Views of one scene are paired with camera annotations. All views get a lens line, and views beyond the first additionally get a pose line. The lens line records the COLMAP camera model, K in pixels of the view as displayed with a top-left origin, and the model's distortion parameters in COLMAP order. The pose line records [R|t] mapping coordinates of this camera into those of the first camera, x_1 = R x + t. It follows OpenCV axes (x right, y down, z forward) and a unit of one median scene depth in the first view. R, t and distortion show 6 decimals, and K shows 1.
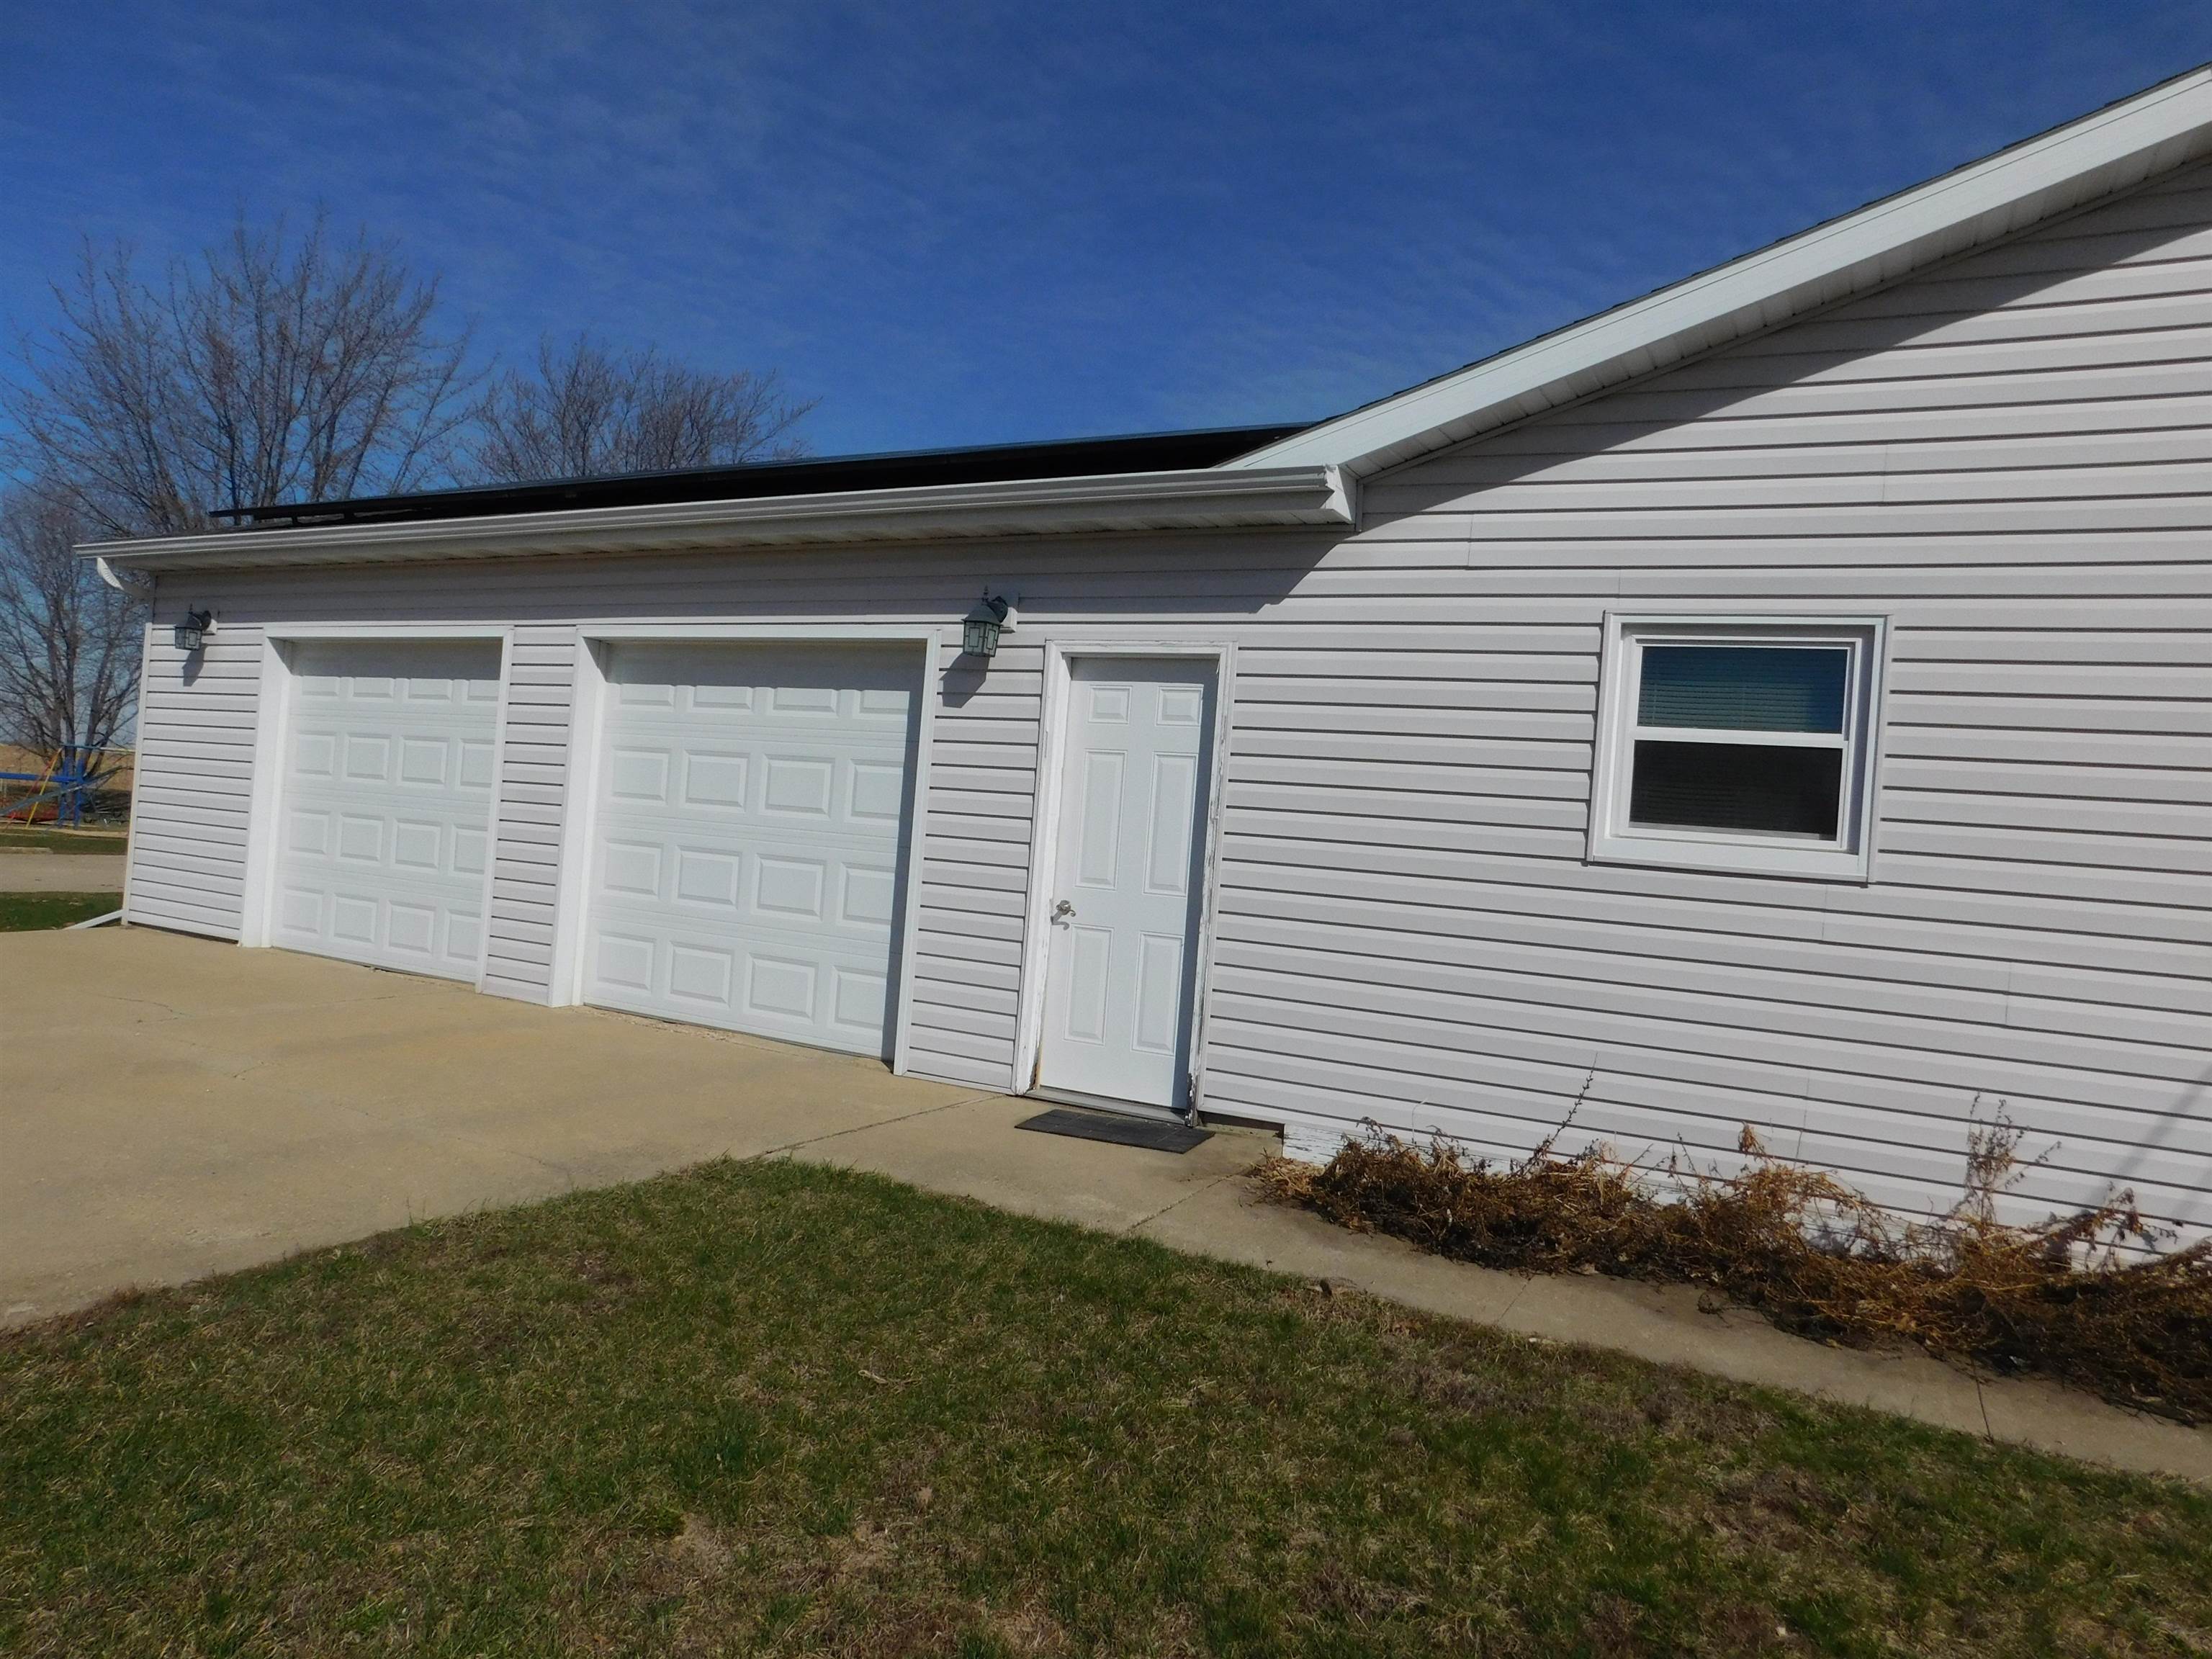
lens RADIAL K [[1437.5, 0, 1110.1], [0, 1437.5, 849.8], [0, 0, 1]] dist [-0.038602, 0.001932]
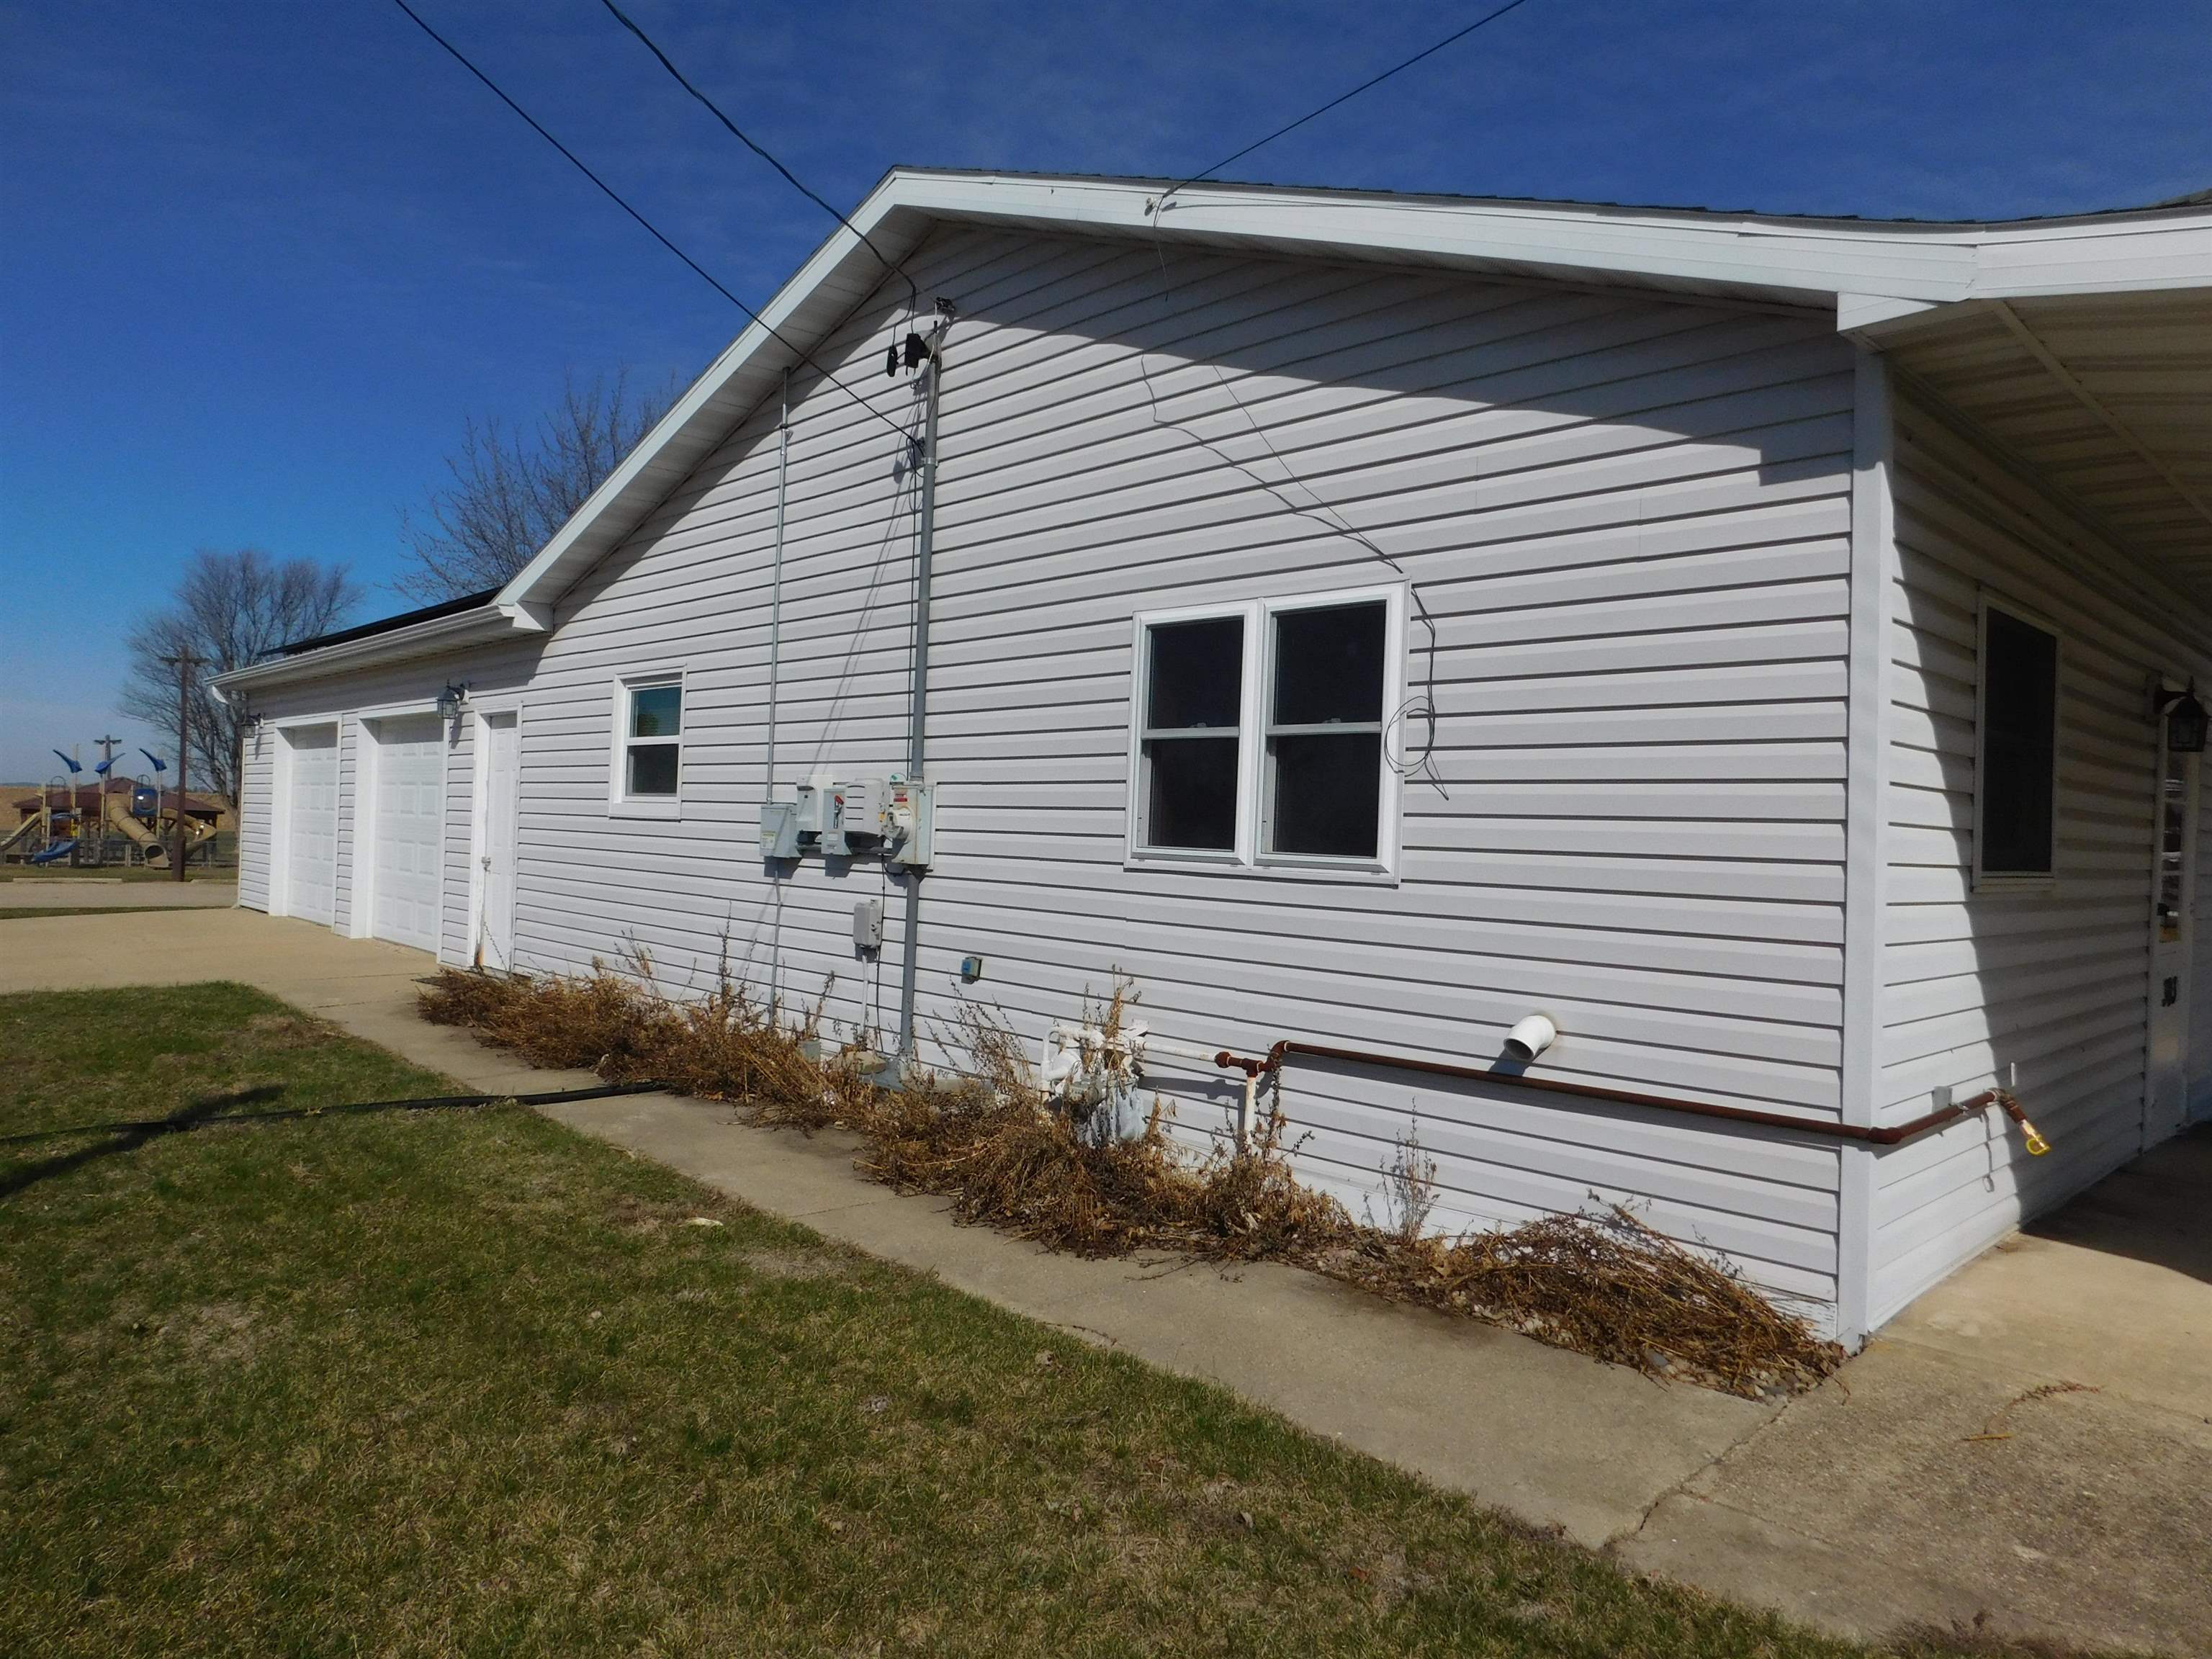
lens RADIAL K [[1437.5, 0, 1110.2], [0, 1437.5, 816.2], [0, 0, 1]] dist [-0.038602, 0.001932]
pose [[0.948764, -0.053864, -0.311359, 1.077248], [0.044481, 0.998319, -0.037165, 0.074074], [0.312838, 0.021411, 0.949565, -0.347887]]
